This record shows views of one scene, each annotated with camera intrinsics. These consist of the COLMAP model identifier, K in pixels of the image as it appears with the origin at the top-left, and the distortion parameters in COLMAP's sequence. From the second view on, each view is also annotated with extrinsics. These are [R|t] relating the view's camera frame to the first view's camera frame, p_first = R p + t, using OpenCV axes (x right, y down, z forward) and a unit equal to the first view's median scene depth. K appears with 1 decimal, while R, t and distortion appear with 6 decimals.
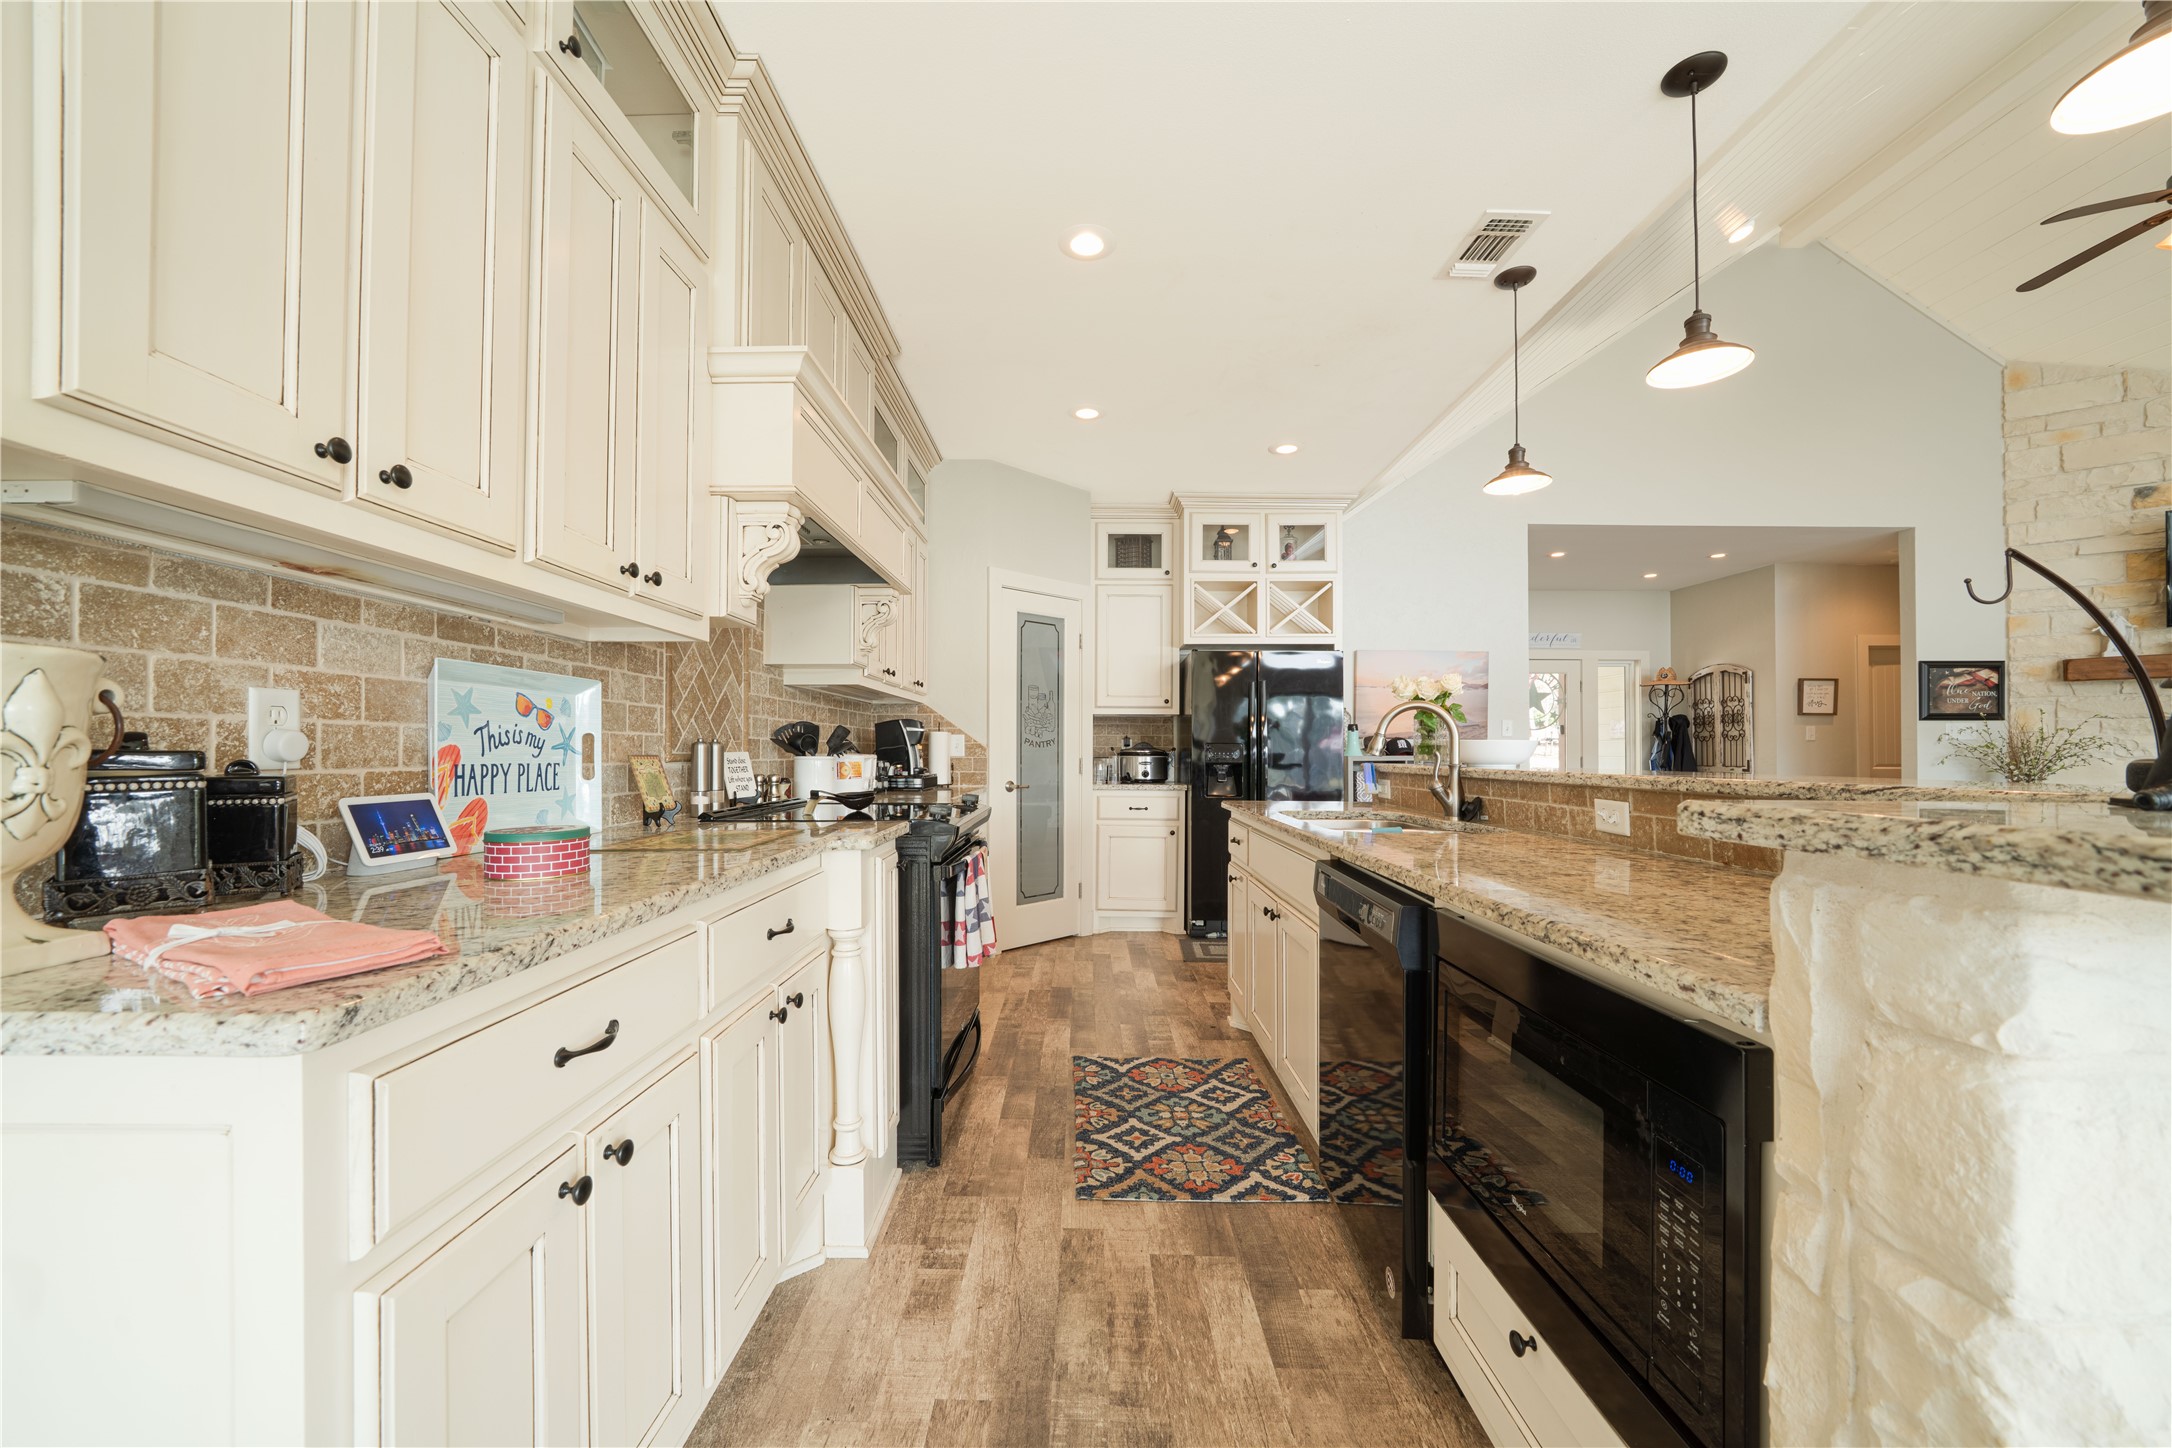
lens RADIAL K [[814.7, 0, 1079.3], [0, 814.7, 735.4], [0, 0, 1]] dist [0.000979, 0.000081]
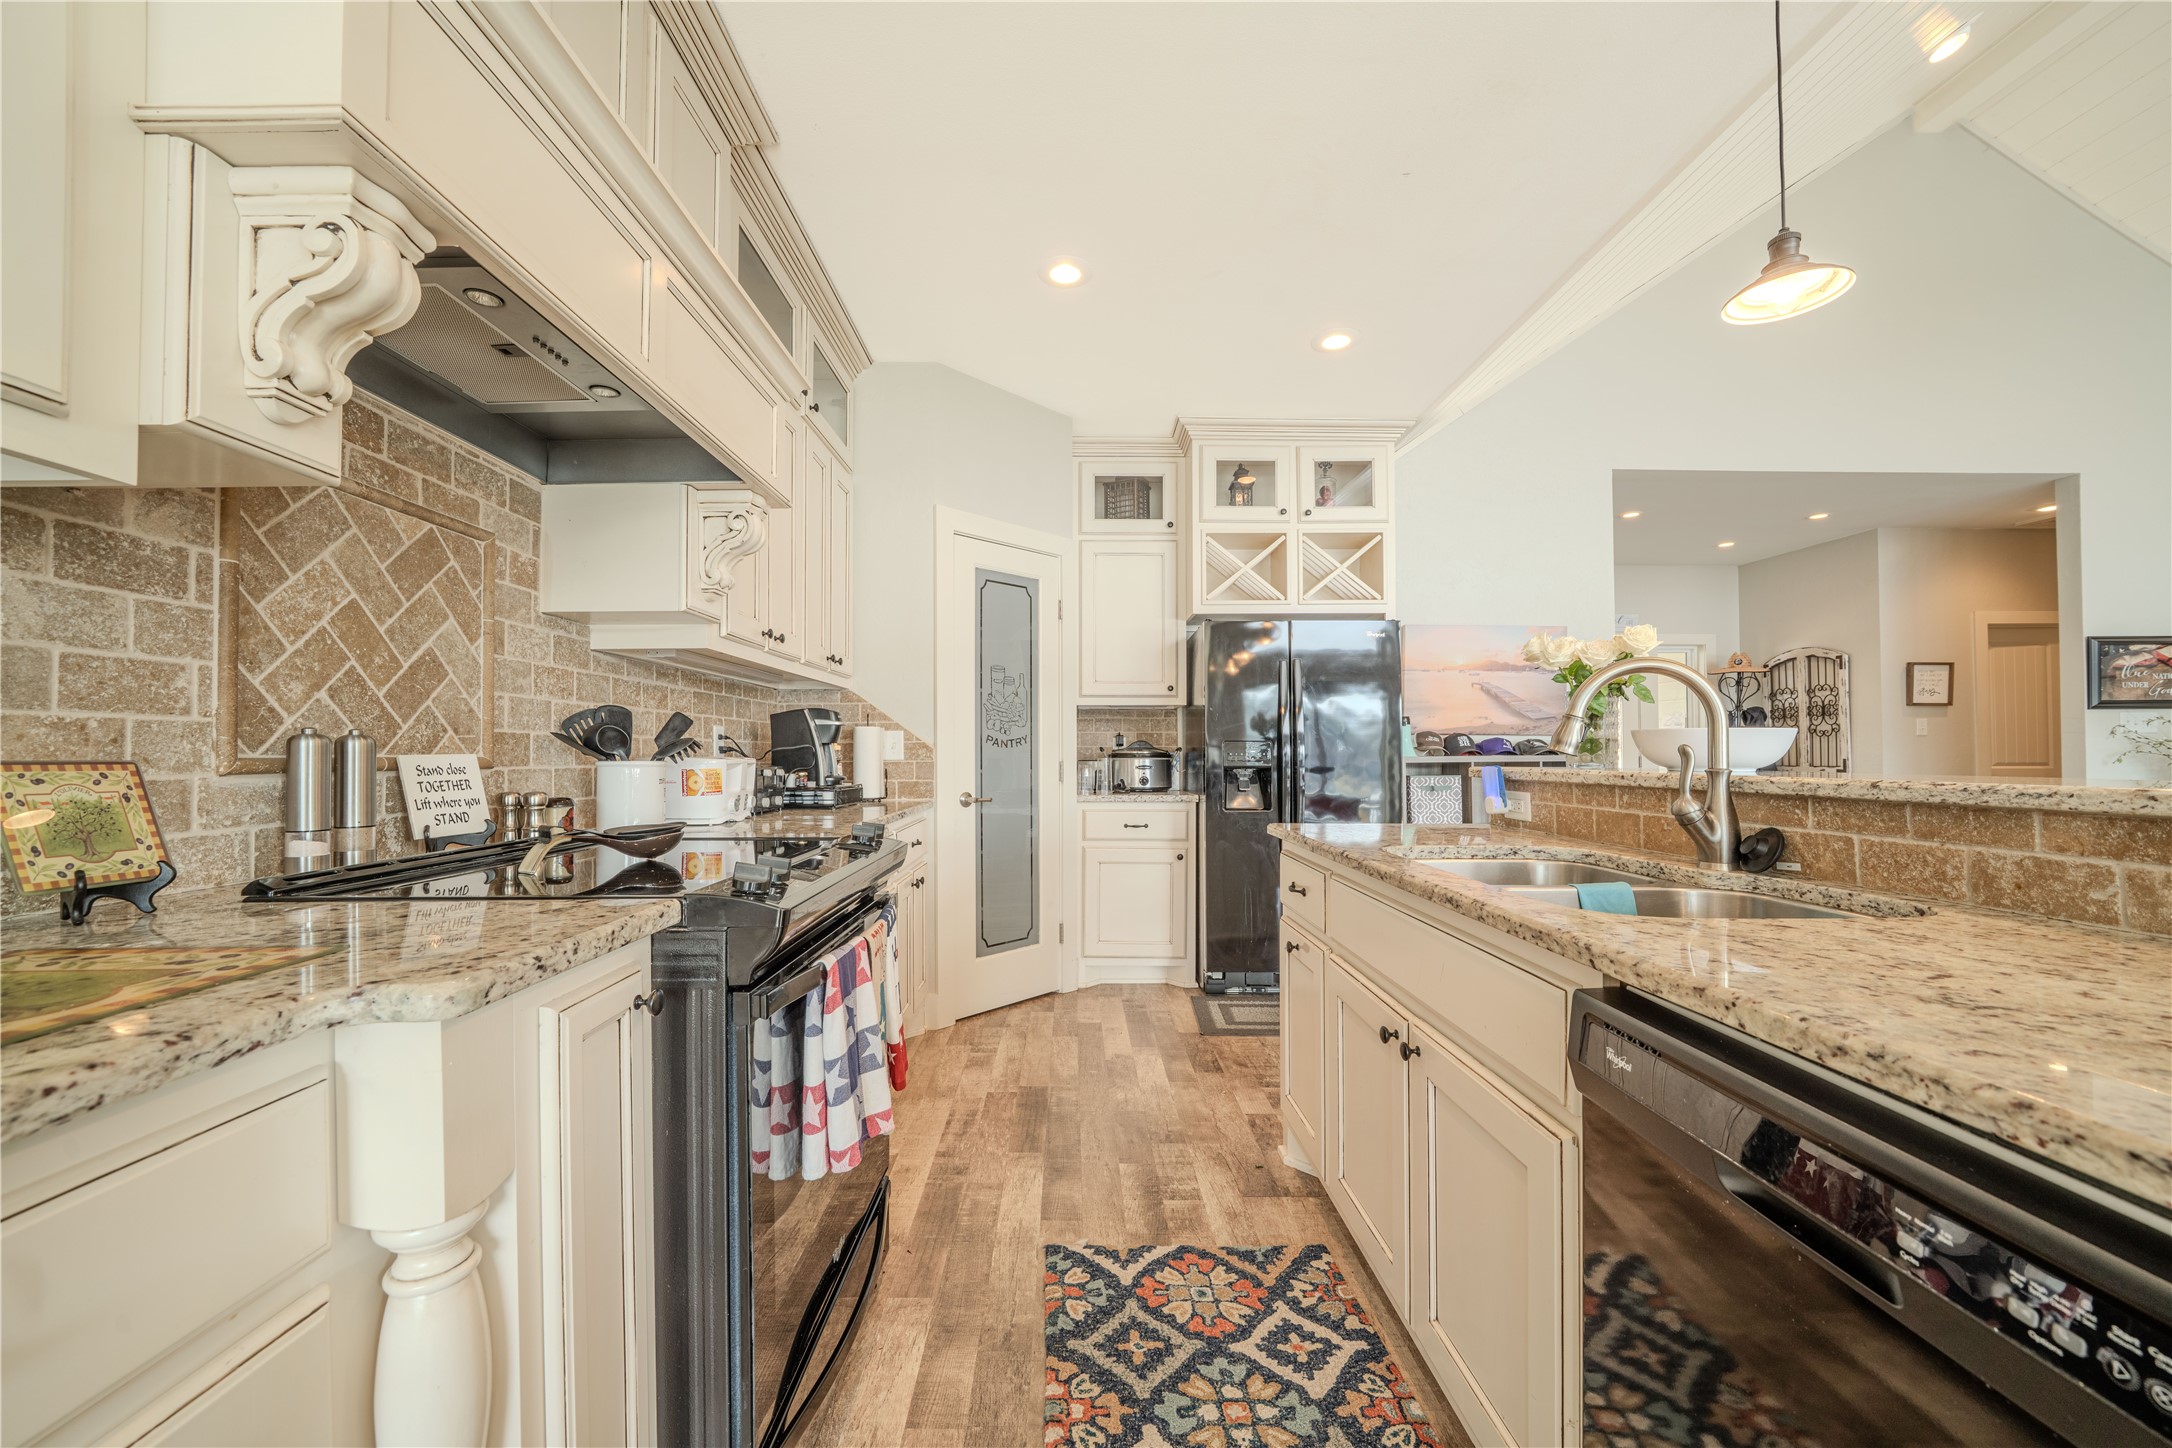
lens RADIAL K [[814.7, 0, 1079.4], [0, 814.7, 729.9], [0, 0, 1]] dist [0.000979, 0.000081]
pose [[0.999825, -0.004959, 0.018034, 0.006955], [0.005138, 0.999938, -0.009867, 0.007479], [-0.017984, 0.009958, 0.999789, 0.284981]]
